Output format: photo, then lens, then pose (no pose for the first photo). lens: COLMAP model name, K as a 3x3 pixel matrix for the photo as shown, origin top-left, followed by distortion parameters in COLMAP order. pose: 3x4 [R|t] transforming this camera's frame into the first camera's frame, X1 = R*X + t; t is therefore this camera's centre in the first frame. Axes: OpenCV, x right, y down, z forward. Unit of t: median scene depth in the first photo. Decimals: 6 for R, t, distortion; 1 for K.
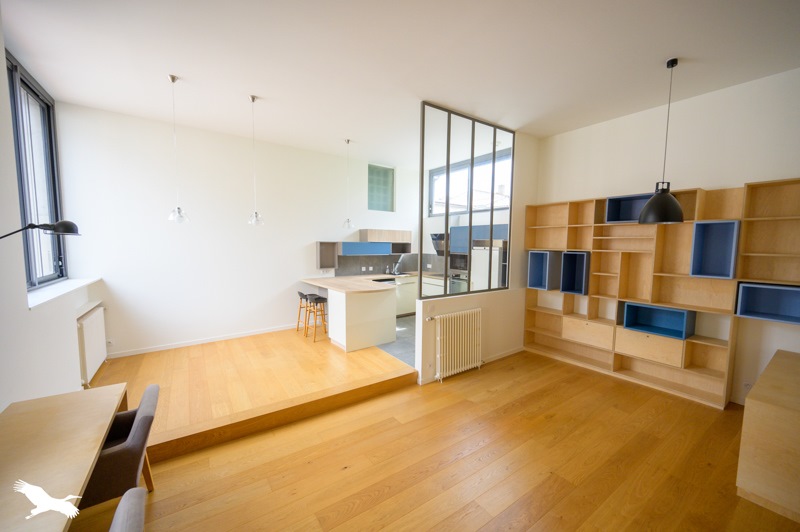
lens RADIAL K [[315.3, 0, 398.8], [0, 315.3, 269.9], [0, 0, 1]] dist [-0.001581, -0.000267]
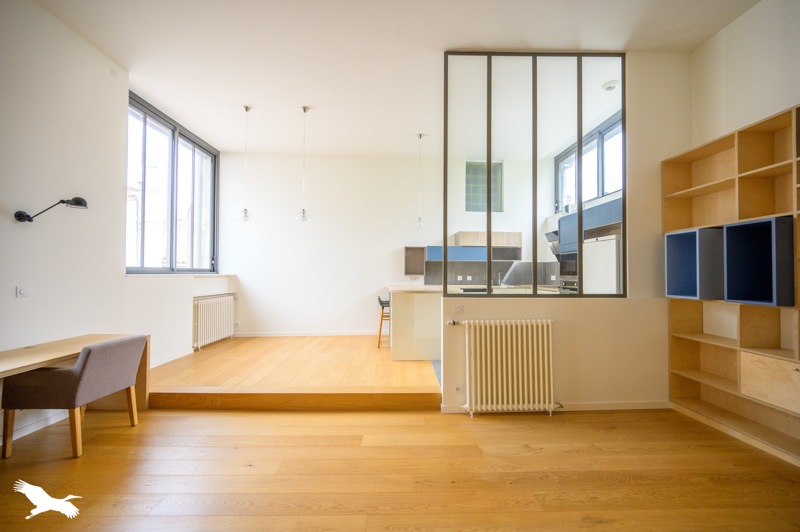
lens RADIAL K [[315.3, 0, 398.8], [0, 315.3, 269.9], [0, 0, 1]] dist [-0.001581, -0.000267]
pose [[0.828417, -0.012553, -0.559971, 0.312923], [-0.044510, 0.995112, -0.088155, 0.077497], [0.558341, 0.097954, 0.823809, 0.230161]]
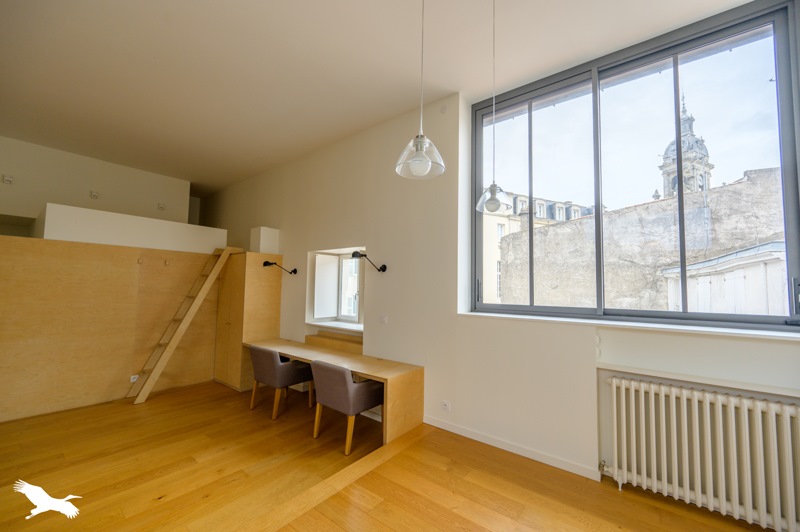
lens RADIAL K [[315.3, 0, 398.8], [0, 315.3, 269.9], [0, 0, 1]] dist [-0.001581, -0.000267]
pose [[-0.952190, -0.042926, -0.302476, -0.265455], [-0.050524, 0.998572, 0.017337, -0.034358], [0.301300, 0.031791, -0.952999, 1.004185]]
